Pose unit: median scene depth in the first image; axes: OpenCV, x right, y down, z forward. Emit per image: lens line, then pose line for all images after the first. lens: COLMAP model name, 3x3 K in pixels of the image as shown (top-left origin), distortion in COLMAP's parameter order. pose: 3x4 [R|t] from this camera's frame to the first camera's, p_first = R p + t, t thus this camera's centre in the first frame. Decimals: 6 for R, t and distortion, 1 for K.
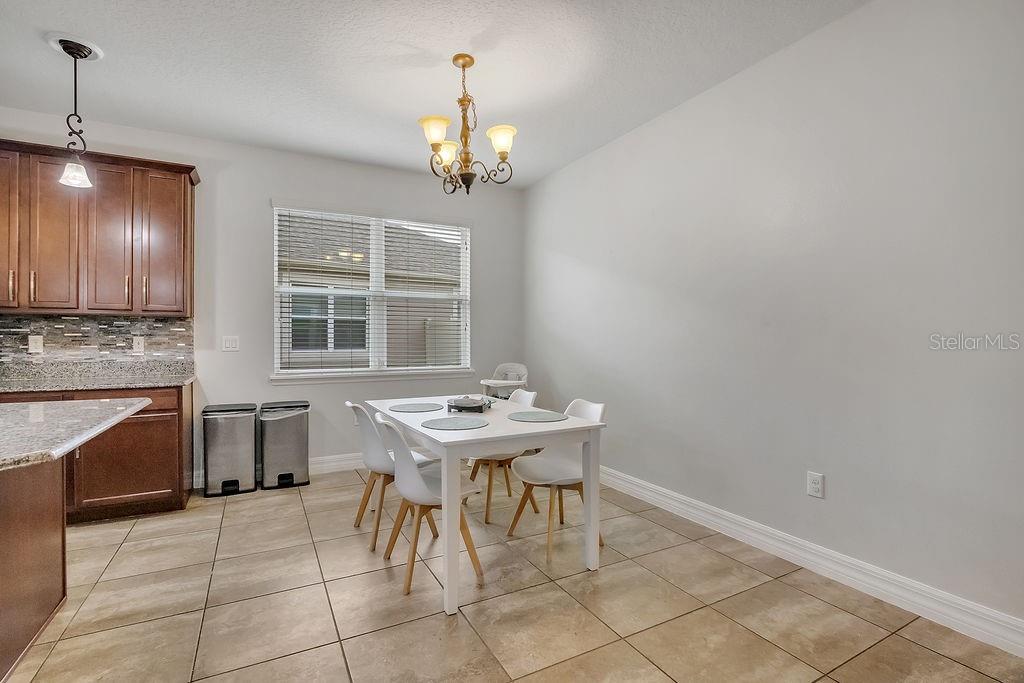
lens RADIAL K [[474.3, 0, 504.7], [0, 474.3, 339.4], [0, 0, 1]] dist [-0.016987, 0.001402]
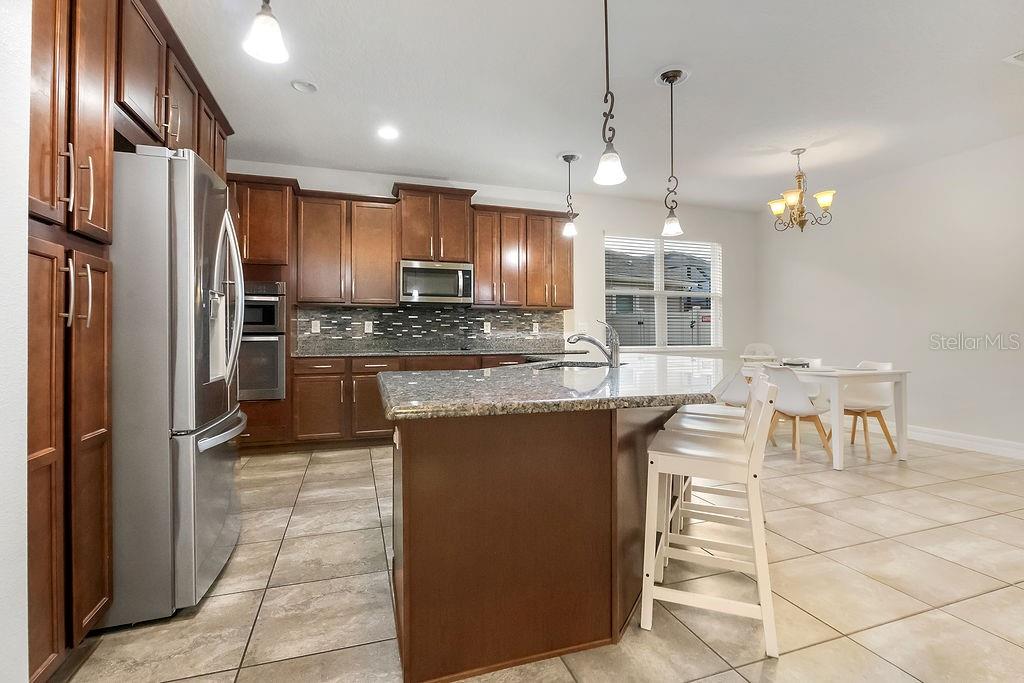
lens RADIAL K [[474.3, 0, 511.5], [0, 474.3, 329.4], [0, 0, 1]] dist [-0.016987, 0.001402]
pose [[0.988572, -0.003531, -0.150710, -0.665316], [0.001744, 0.999927, -0.011986, 0.036079], [0.150741, 0.011587, 0.988505, -0.606154]]
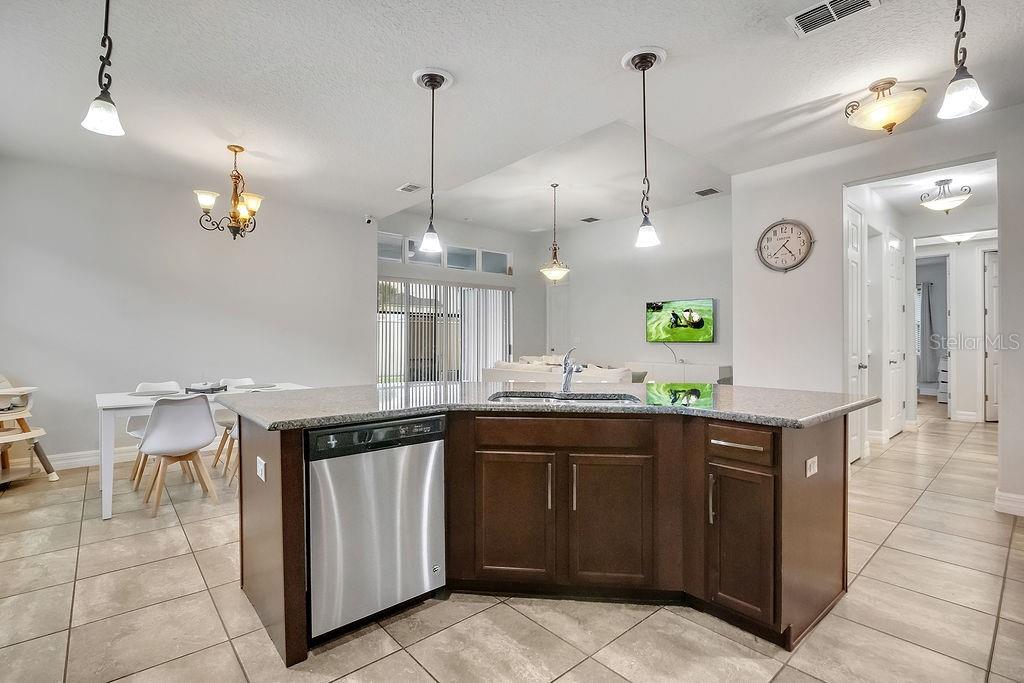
lens RADIAL K [[474.3, 0, 509.5], [0, 474.3, 337.8], [0, 0, 1]] dist [-0.016987, 0.001402]
pose [[-0.240661, 0.002593, 0.970606, -1.366867], [0.005946, 0.999982, -0.001197, 0.000033], [-0.970591, 0.005483, -0.240671, 0.428114]]
